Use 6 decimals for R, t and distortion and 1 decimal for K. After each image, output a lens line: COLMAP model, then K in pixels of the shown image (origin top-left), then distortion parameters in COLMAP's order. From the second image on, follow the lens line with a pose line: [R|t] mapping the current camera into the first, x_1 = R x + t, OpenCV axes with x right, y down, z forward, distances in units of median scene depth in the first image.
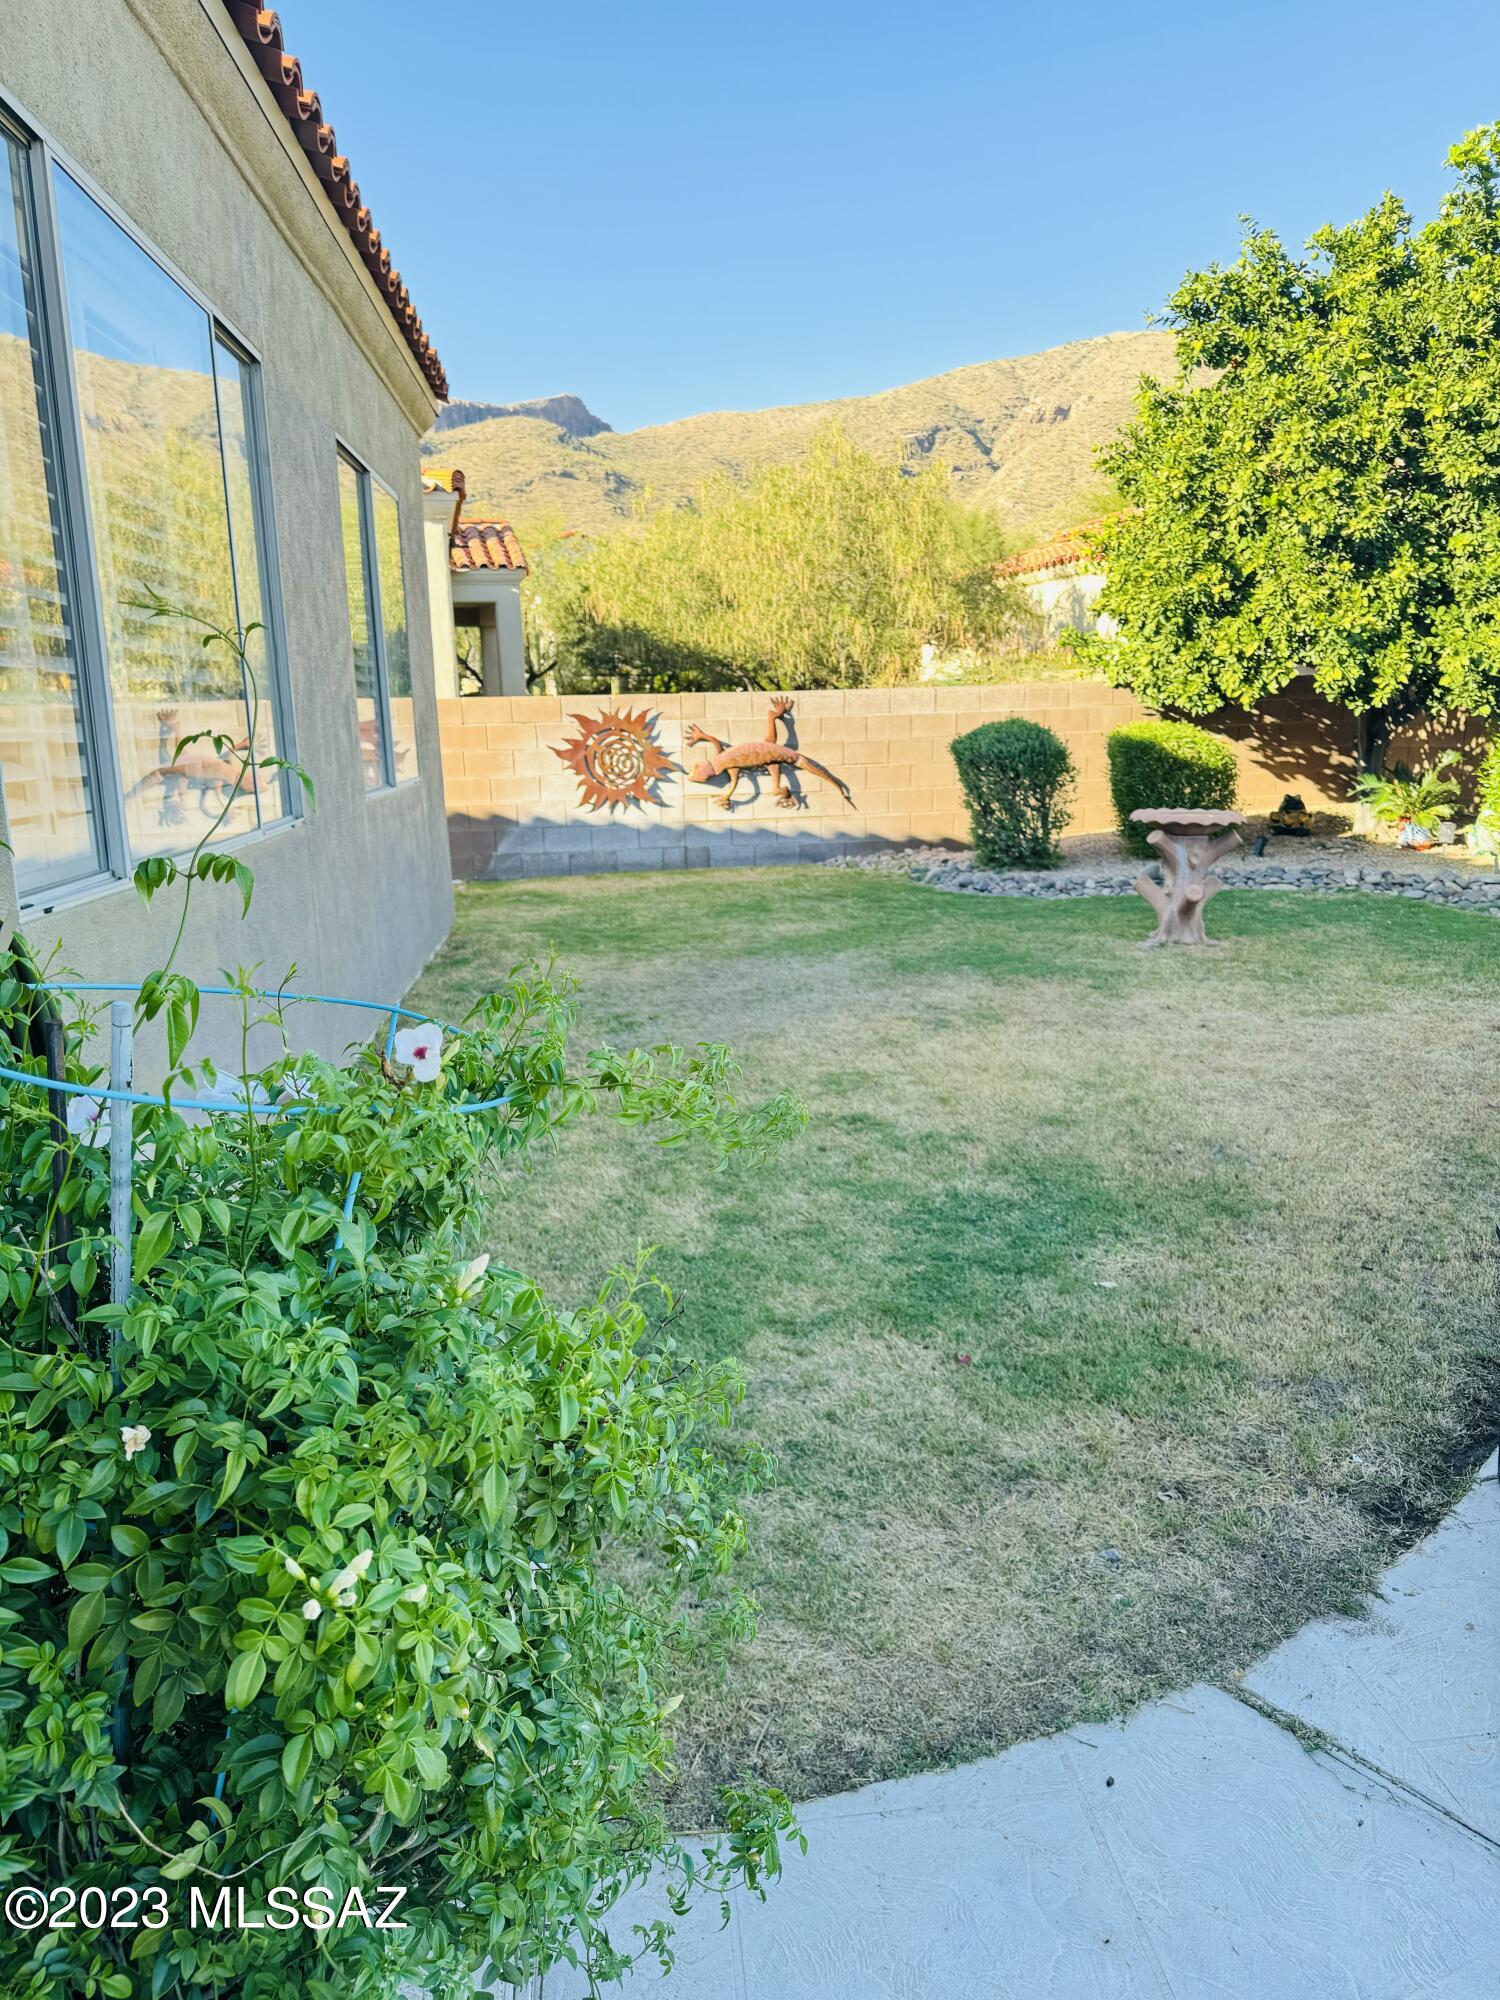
lens RADIAL K [[1428.8, 0, 747.6], [0, 1428.8, 1027.8], [0, 0, 1]] dist [-0.003239, -0.004415]
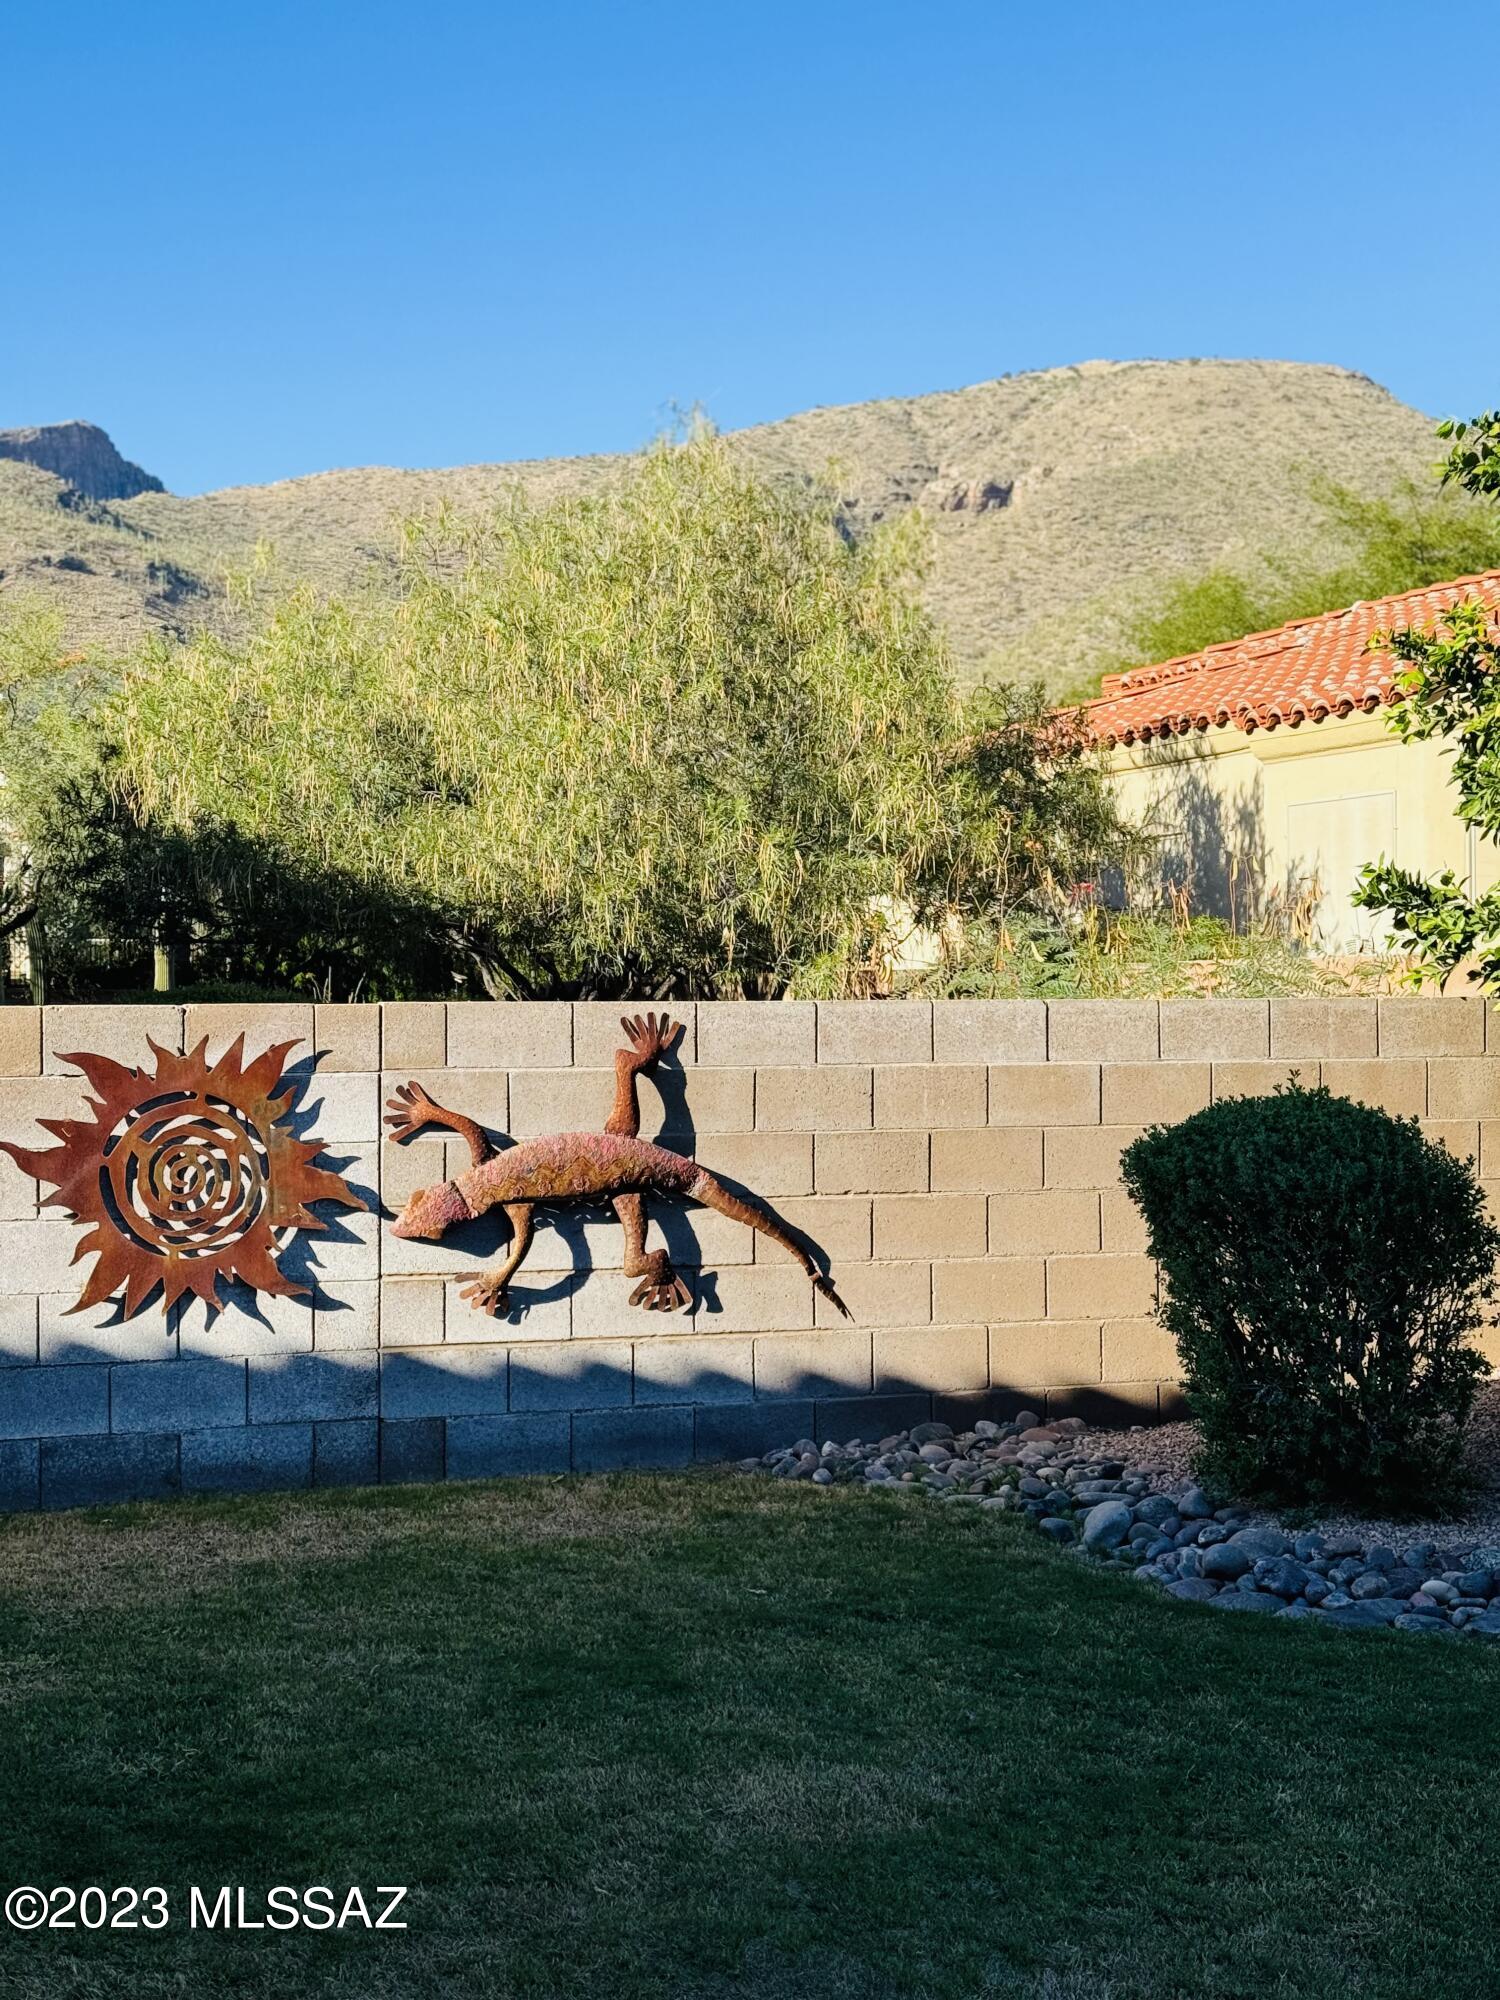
lens RADIAL K [[2773.8, 0, 750.0], [0, 2773.8, 1000.0], [0, 0, 1]] dist [0.226696, -0.013700]
pose [[0.992665, 0.020200, 0.119201, -0.038085], [0.006626, 0.975373, -0.220463, -0.075783], [-0.120719, 0.219636, 0.968084, 0.295011]]
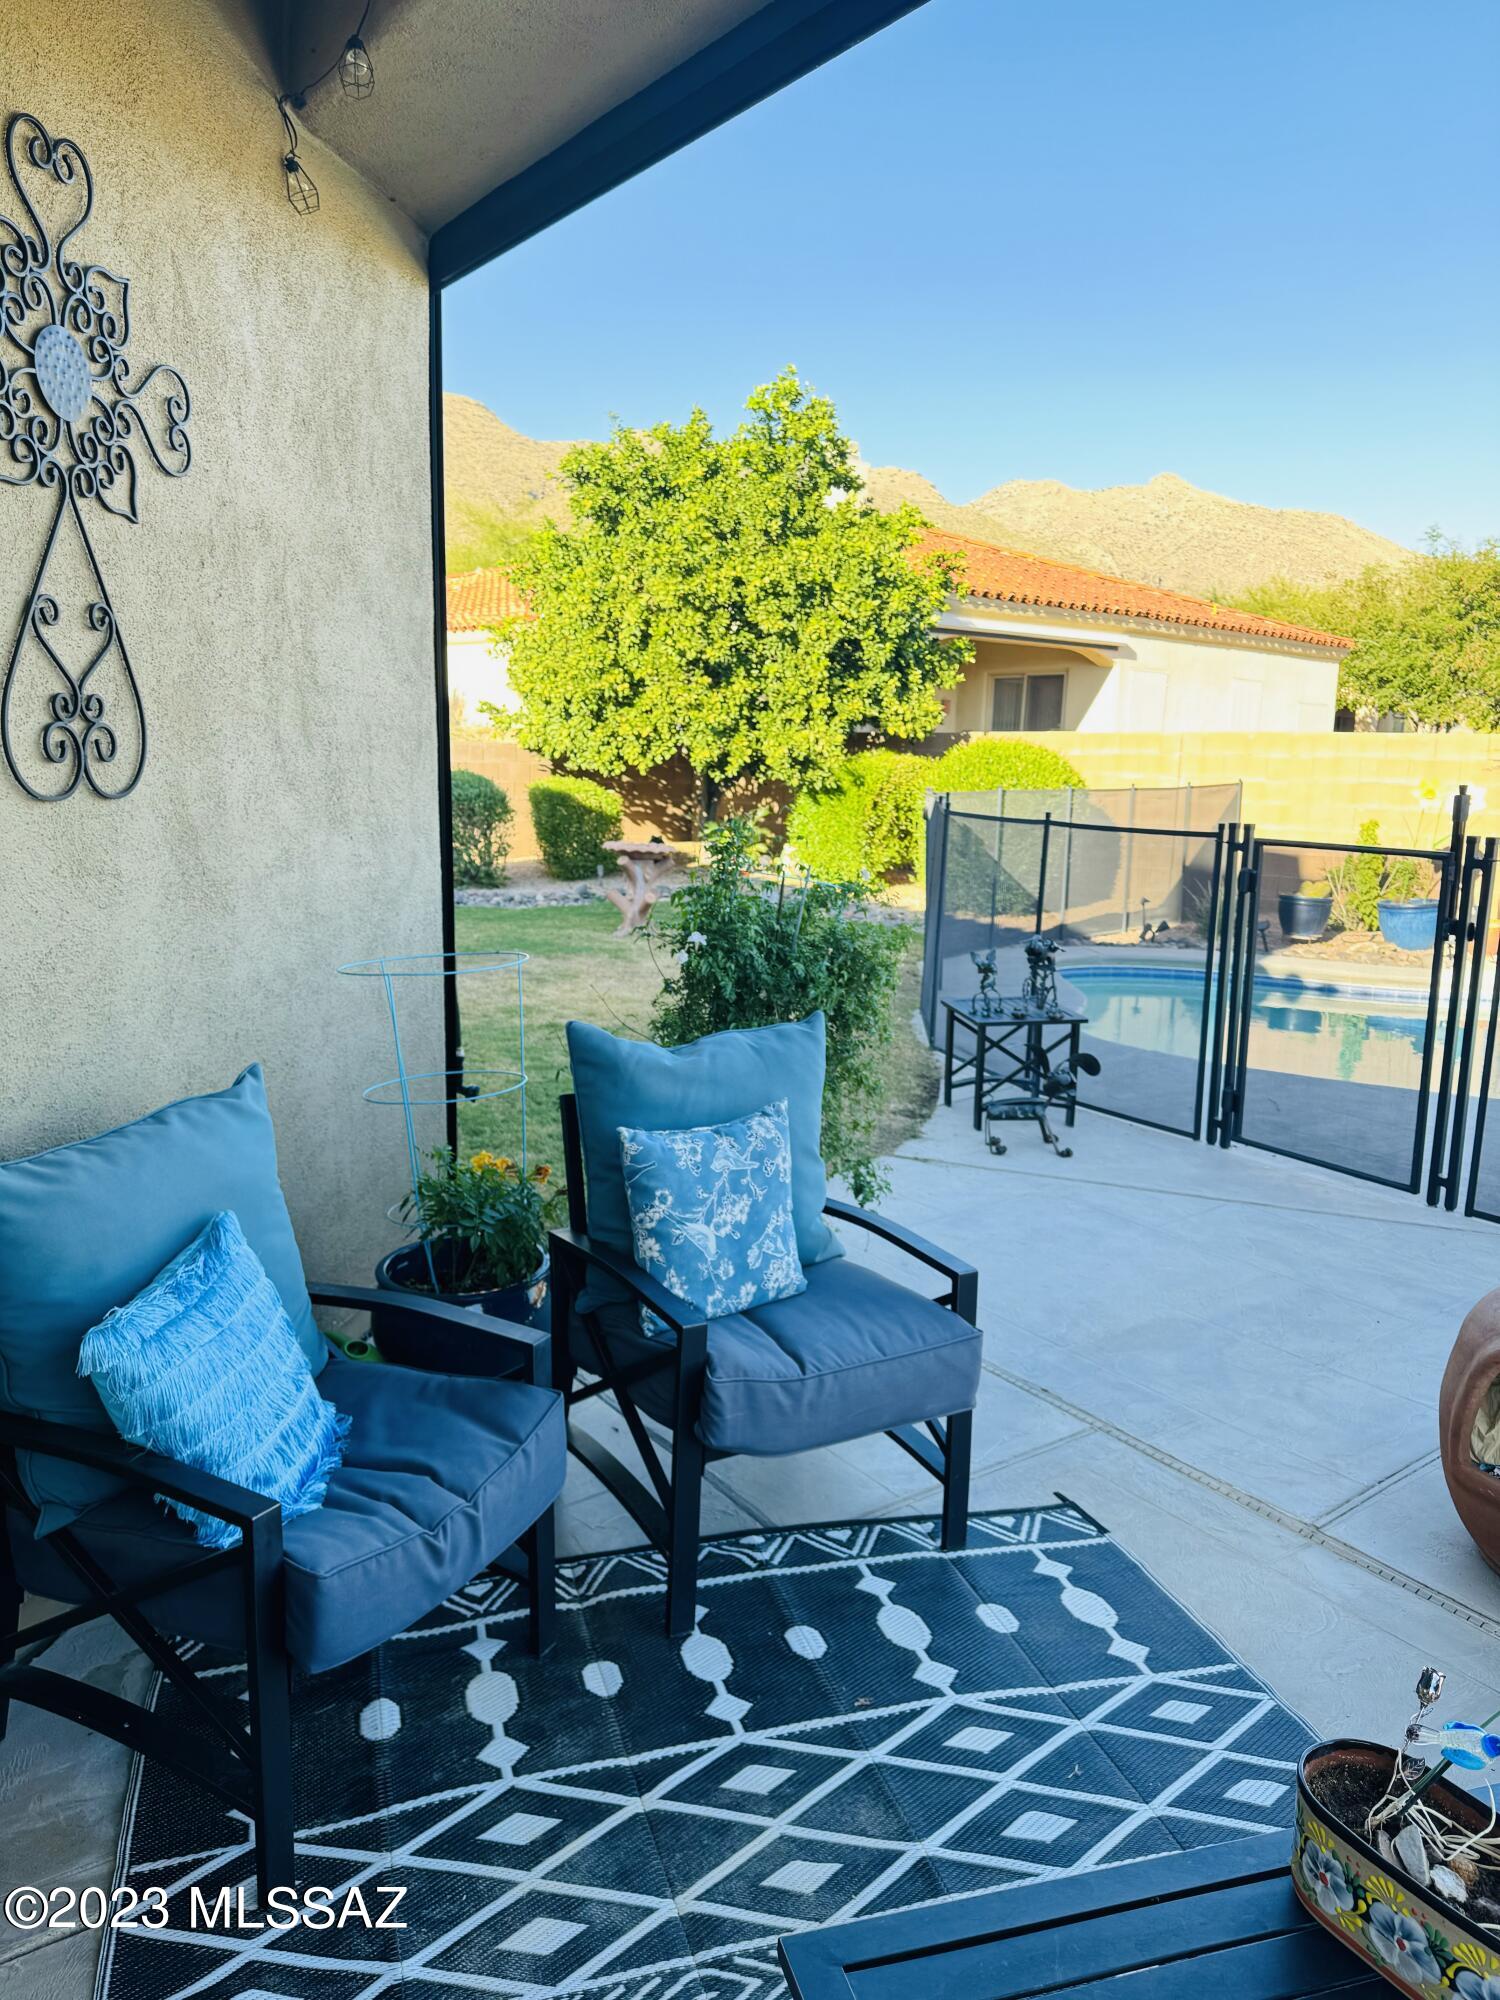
lens RADIAL K [[1418.0, 0, 747.4], [0, 1418.0, 996.5], [0, 0, 1]] dist [0.181592, -0.240965]
pose [[0.870285, -0.034794, 0.491317, -0.214407], [0.059085, 0.997674, -0.034007, 0.041771], [-0.488991, 0.058625, 0.870316, -0.217987]]
